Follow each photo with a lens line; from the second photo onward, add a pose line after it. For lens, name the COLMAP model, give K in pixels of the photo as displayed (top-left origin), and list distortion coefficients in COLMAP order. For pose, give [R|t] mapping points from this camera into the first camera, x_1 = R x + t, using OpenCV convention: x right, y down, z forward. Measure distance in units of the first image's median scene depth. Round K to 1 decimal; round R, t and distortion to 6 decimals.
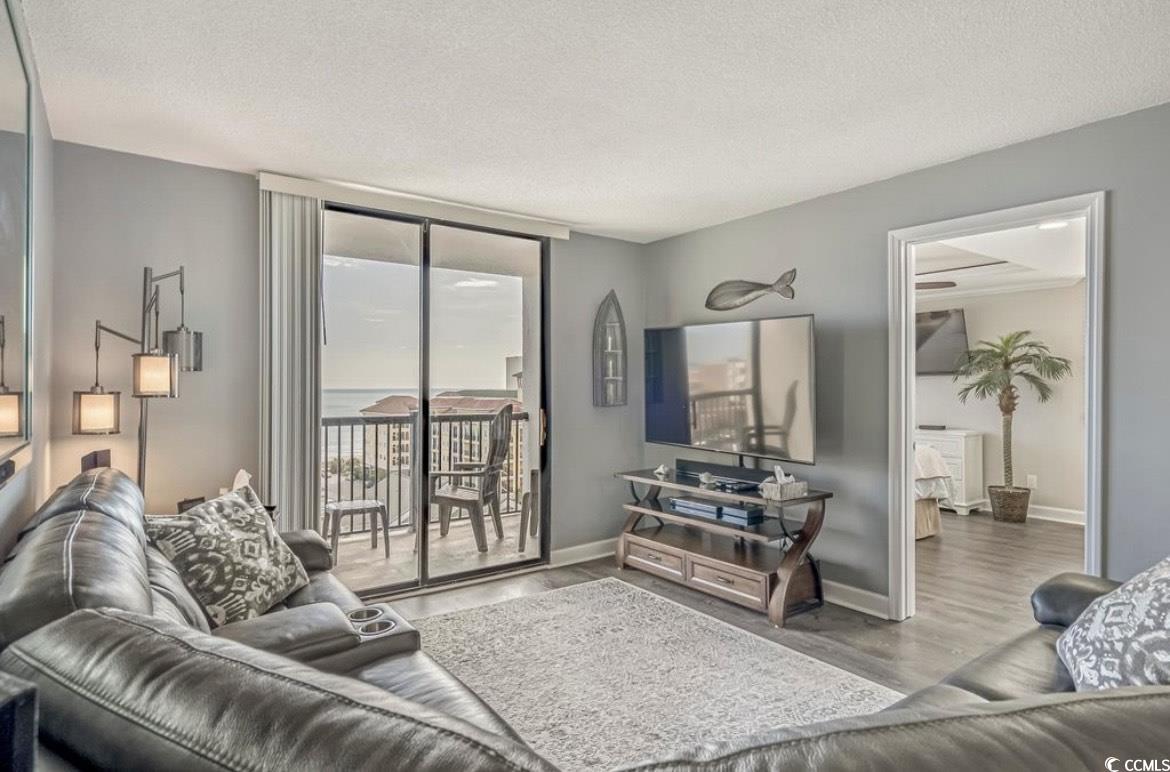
lens RADIAL K [[630.3, 0, 577.2], [0, 630.3, 382.0], [0, 0, 1]] dist [0.003869, 0.000839]
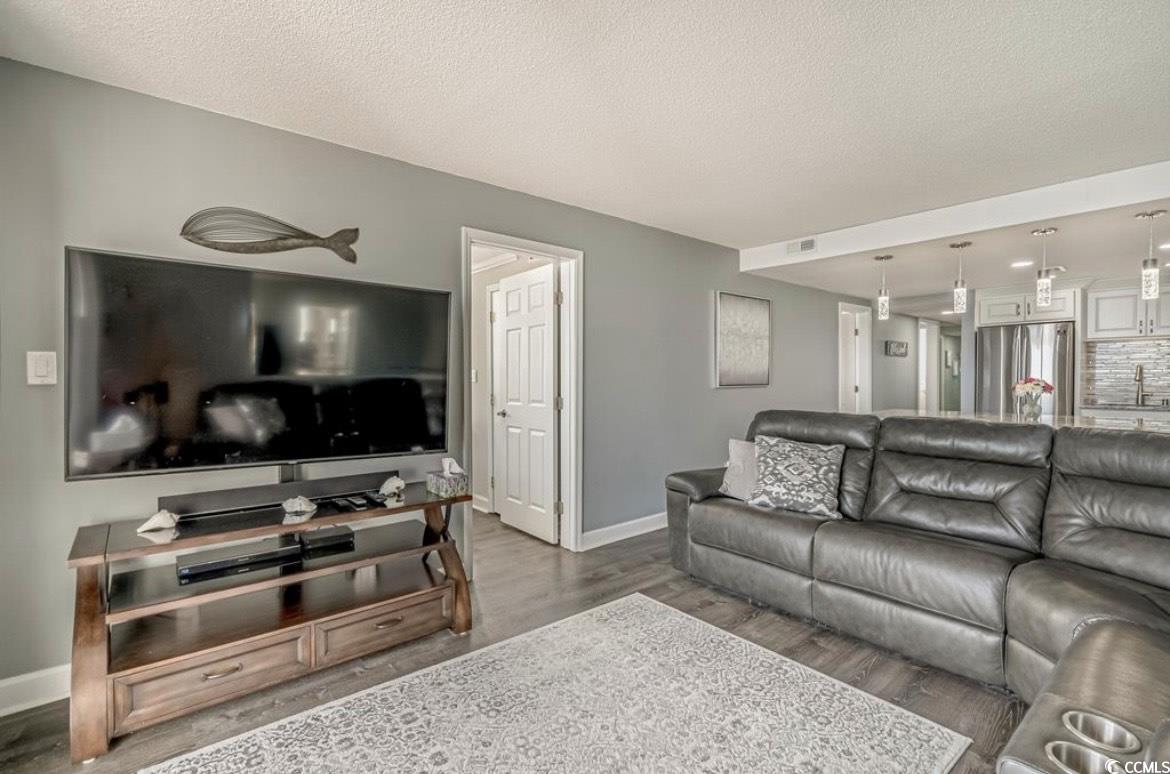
lens RADIAL K [[543.8, 0, 585.0], [0, 543.8, 387.0], [0, 0, 1]] dist [0.000663, -0.000954]
pose [[-0.084506, -0.014857, 0.996312, -0.347510], [-0.001231, 0.999890, 0.014806, 0.016122], [-0.996422, 0.000024, -0.084515, 0.660949]]
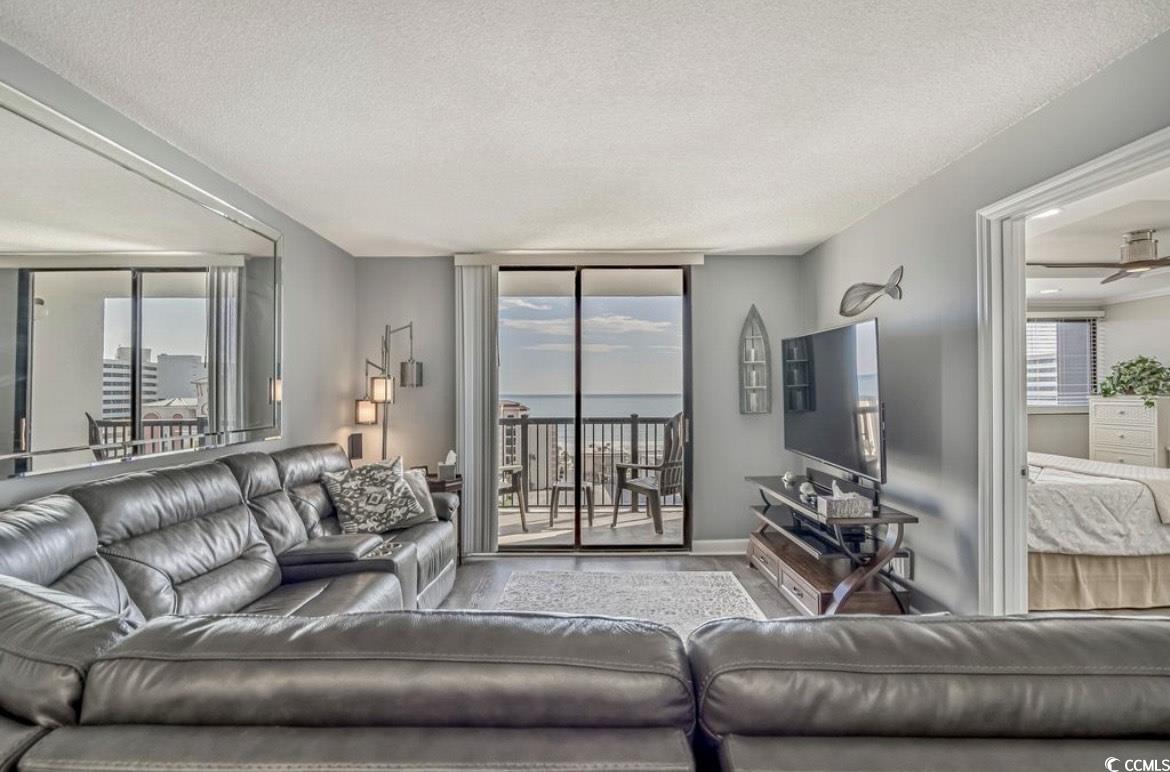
lens RADIAL K [[543.8, 0, 585.0], [0, 543.8, 386.0], [0, 0, 1]] dist [0.000663, -0.000954]
pose [[0.814598, -0.009302, -0.579951, 0.369720], [0.007496, 0.999957, -0.005510, -0.005730], [0.579977, 0.000141, 0.814633, 0.088649]]
